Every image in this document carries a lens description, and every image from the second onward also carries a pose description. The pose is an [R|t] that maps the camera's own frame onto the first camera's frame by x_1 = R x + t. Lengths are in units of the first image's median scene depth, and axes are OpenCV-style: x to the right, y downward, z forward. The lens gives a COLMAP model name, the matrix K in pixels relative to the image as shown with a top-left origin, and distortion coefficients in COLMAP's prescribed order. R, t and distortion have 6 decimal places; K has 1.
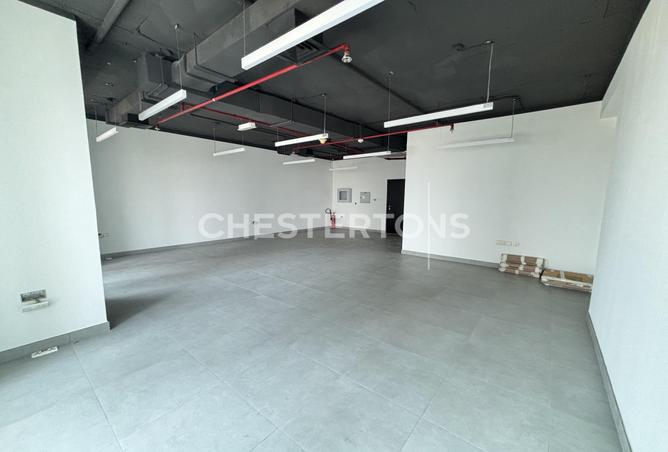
lens RADIAL K [[271.7, 0, 334.0], [0, 271.7, 226.0], [0, 0, 1]] dist [-0.000212, -0.000023]
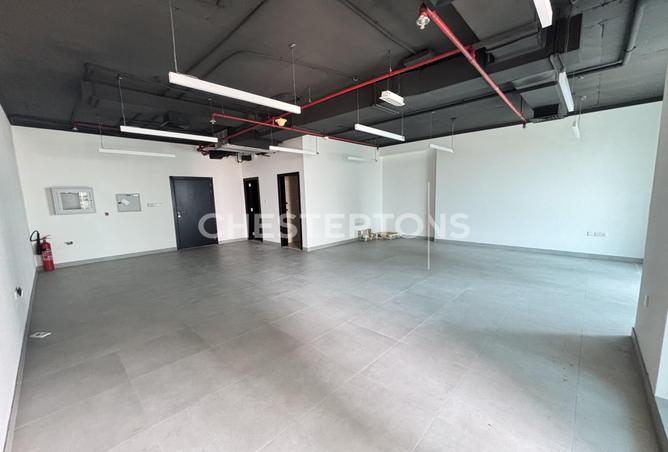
lens RADIAL K [[271.7, 0, 334.0], [0, 271.7, 226.0], [0, 0, 1]] dist [-0.000212, -0.000023]
pose [[0.082282, -0.120995, 0.989237, -0.530521], [0.139432, 0.984238, 0.108786, -0.063633], [-0.986807, 0.128980, 0.097855, 0.568309]]
